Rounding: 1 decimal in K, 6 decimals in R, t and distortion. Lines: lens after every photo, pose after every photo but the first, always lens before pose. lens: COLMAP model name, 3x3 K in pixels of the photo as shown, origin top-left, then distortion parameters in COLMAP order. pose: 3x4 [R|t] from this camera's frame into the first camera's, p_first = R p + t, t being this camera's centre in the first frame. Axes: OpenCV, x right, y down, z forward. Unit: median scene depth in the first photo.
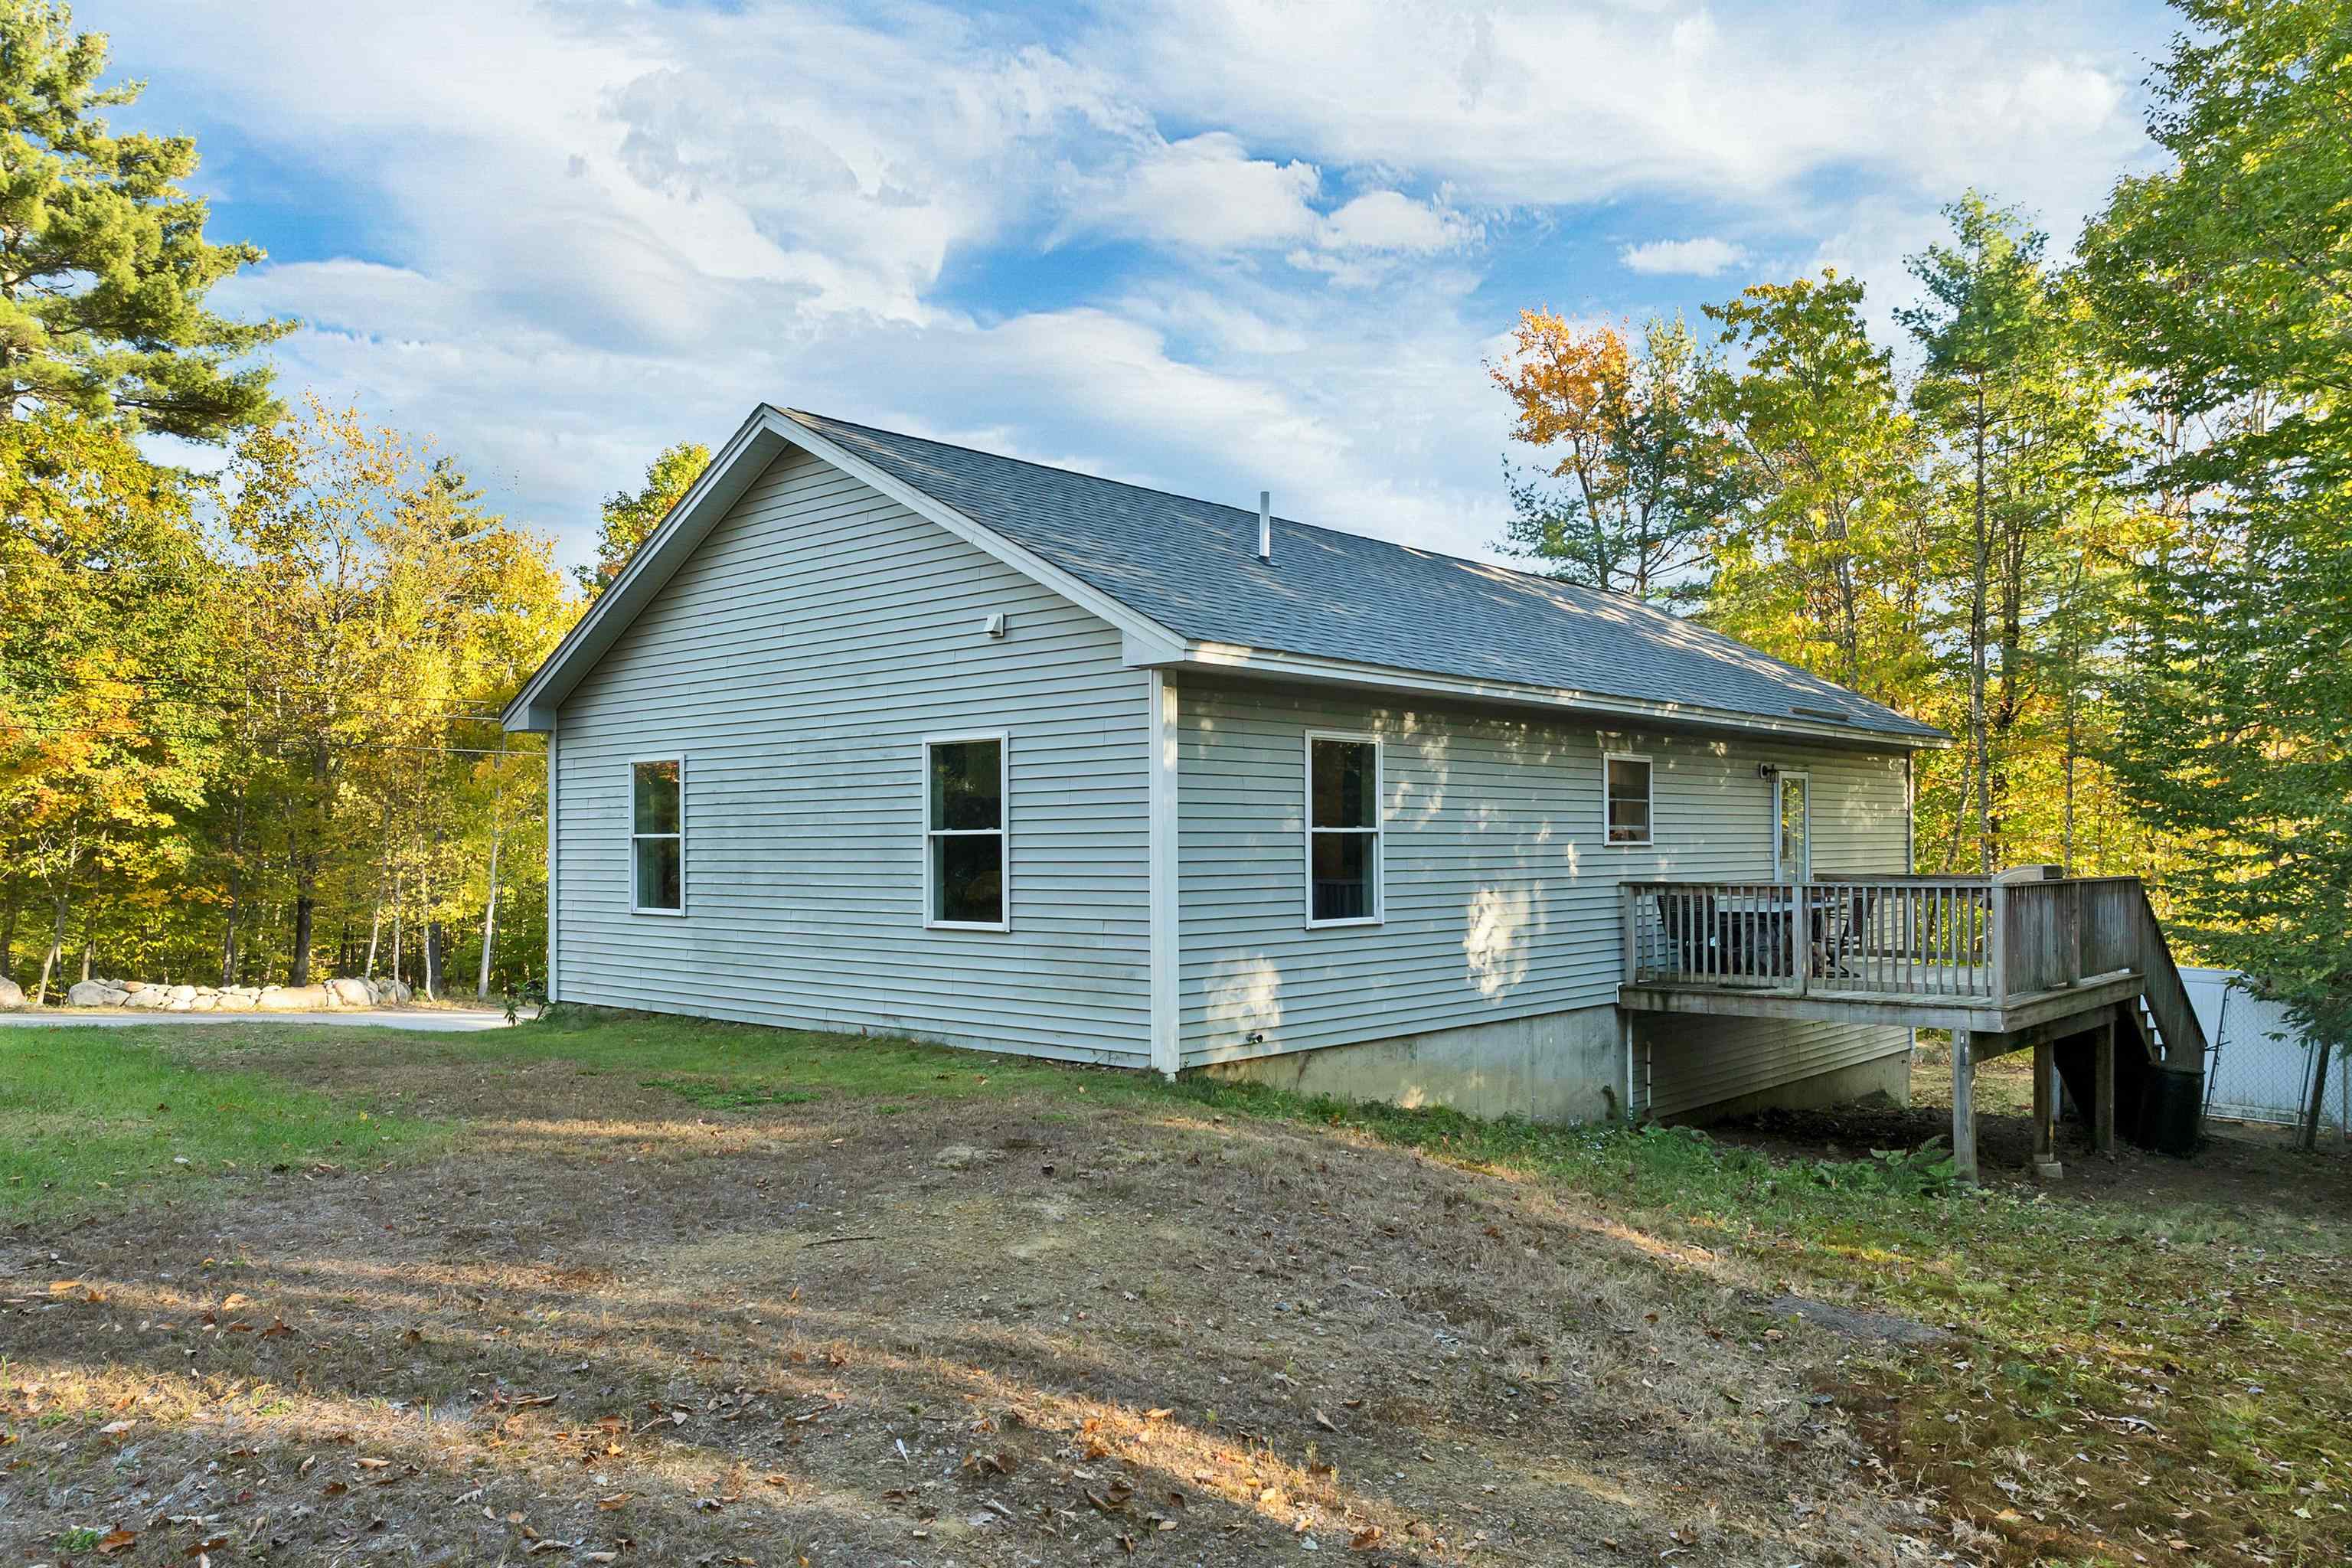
lens RADIAL K [[1688.7, 0, 1172.7], [0, 1688.7, 834.7], [0, 0, 1]] dist [-0.069618, 0.049177]
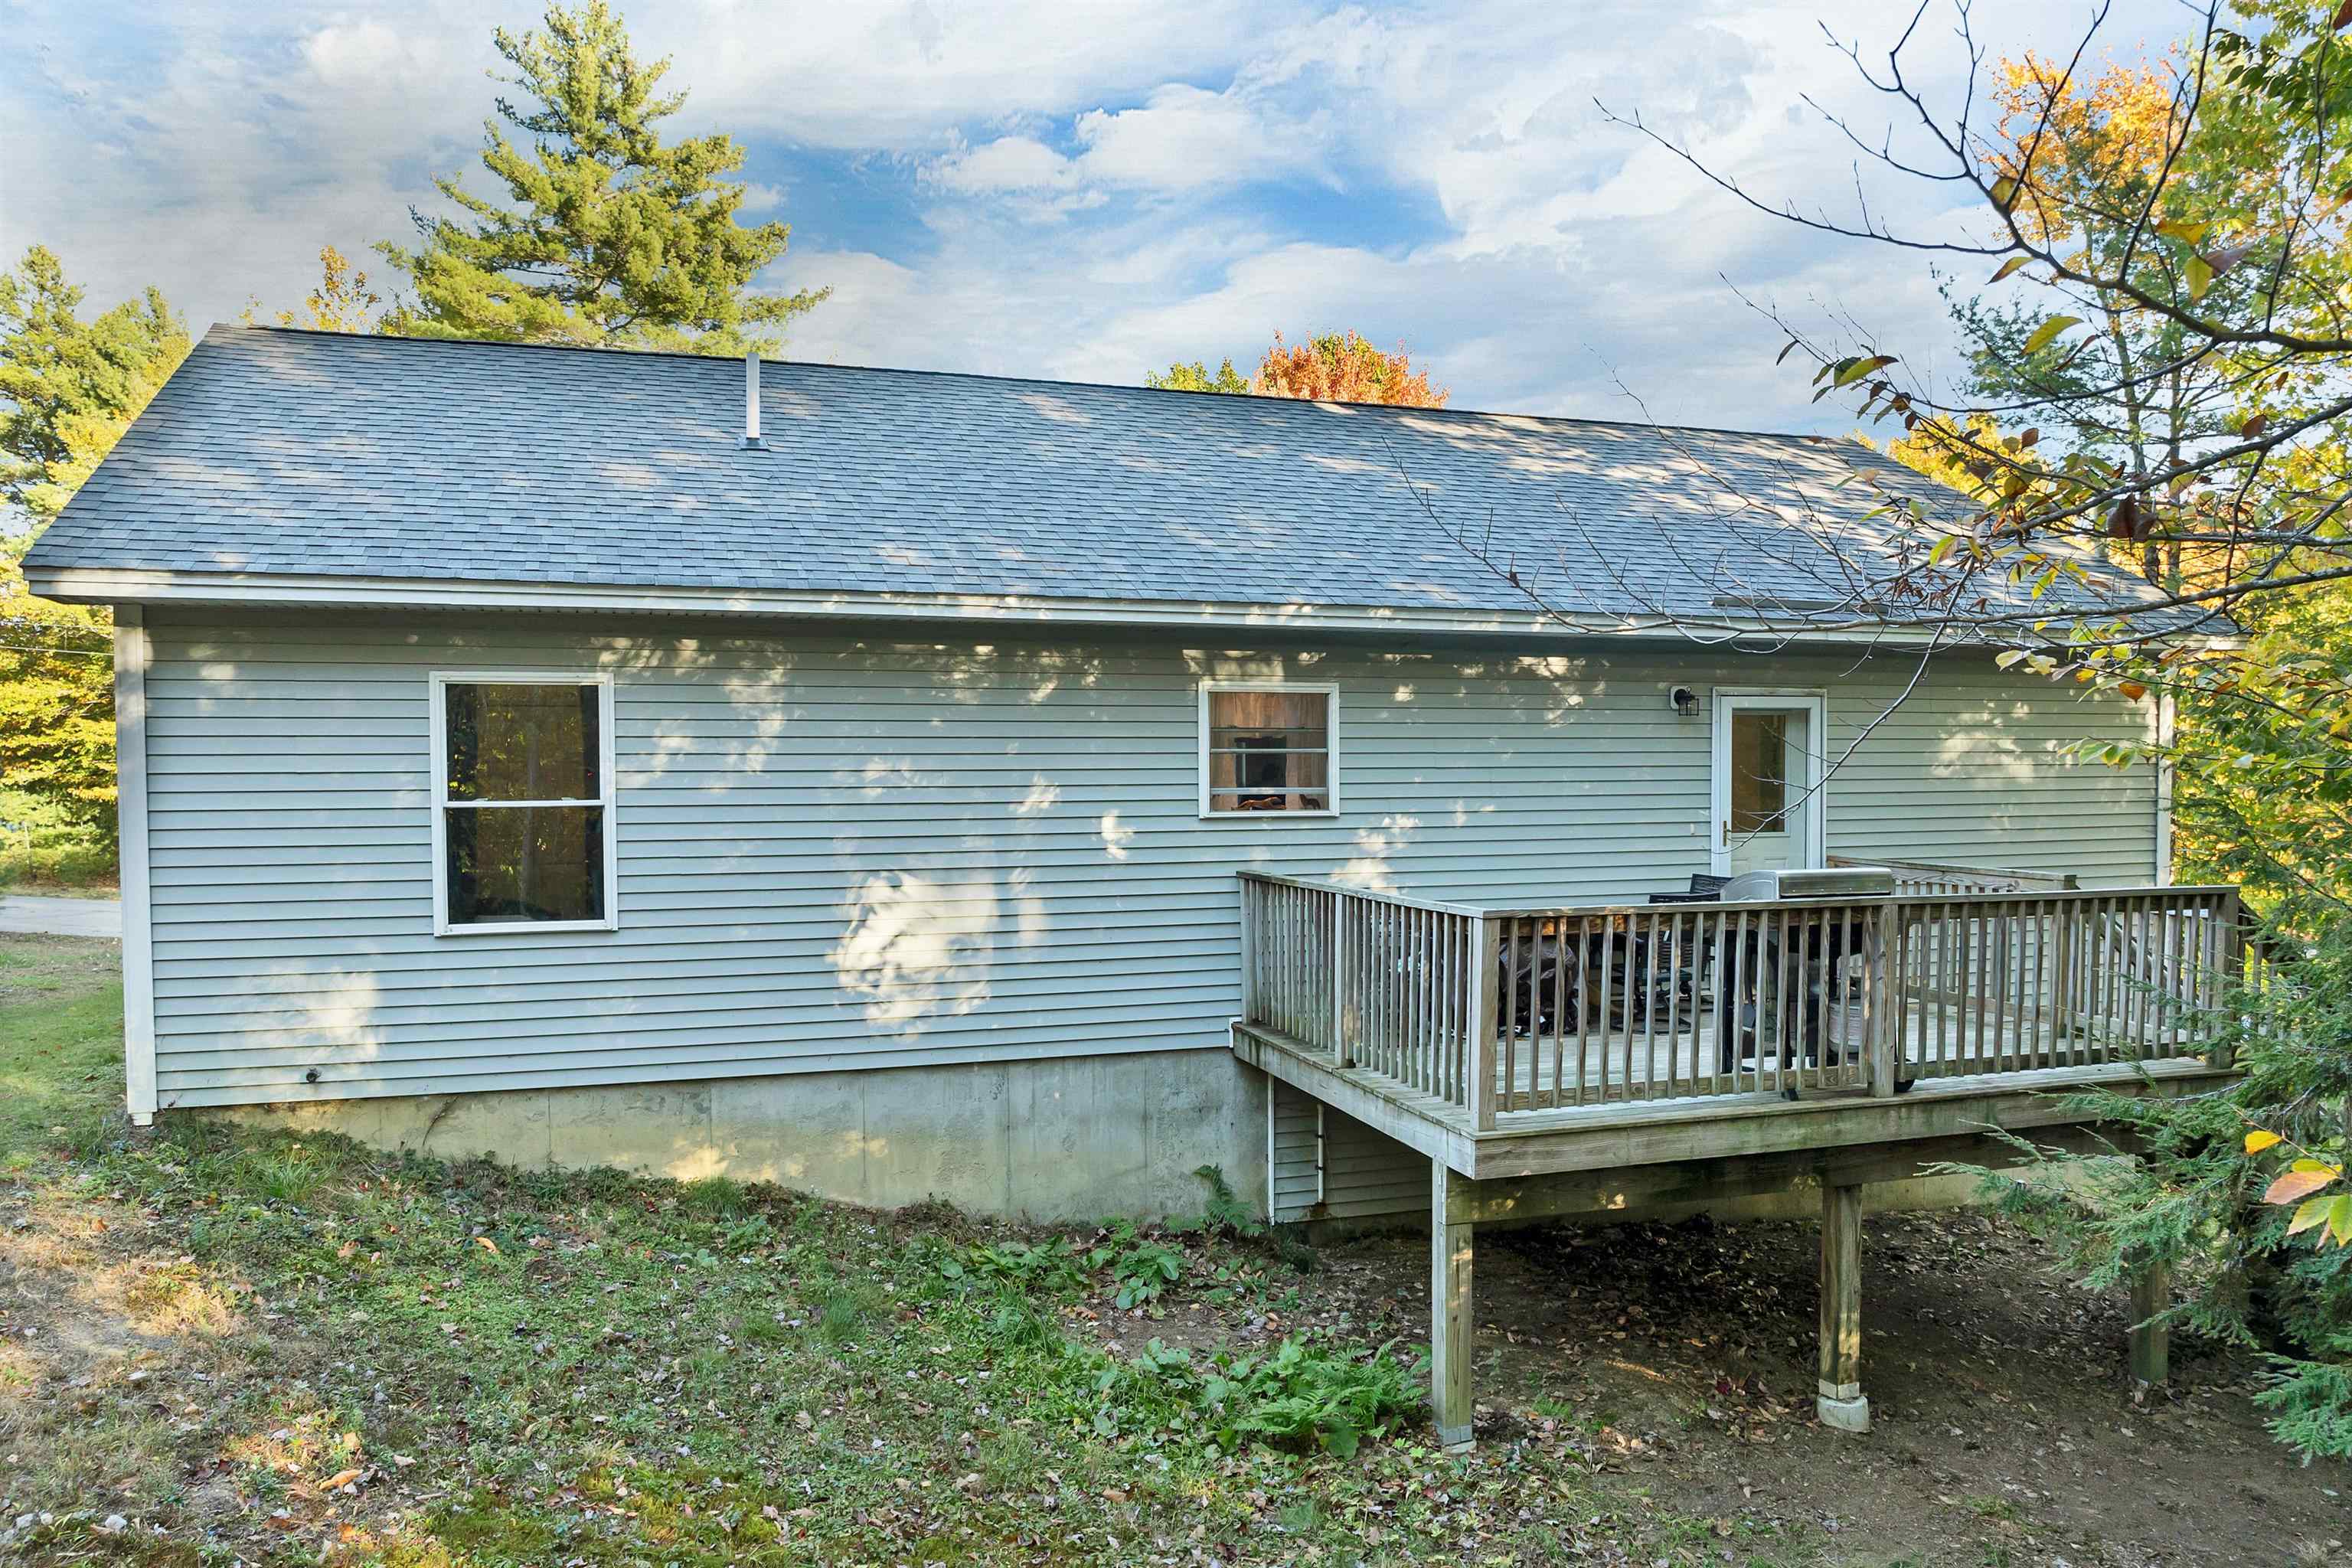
lens RADIAL K [[1688.7, 0, 1172.7], [0, 1688.7, 834.7], [0, 0, 1]] dist [-0.069618, 0.049177]
pose [[0.880707, 0.021001, -0.473195, 0.639617], [0.002013, 0.998842, 0.048078, -0.021840], [0.473656, -0.043295, 0.879645, 0.441772]]
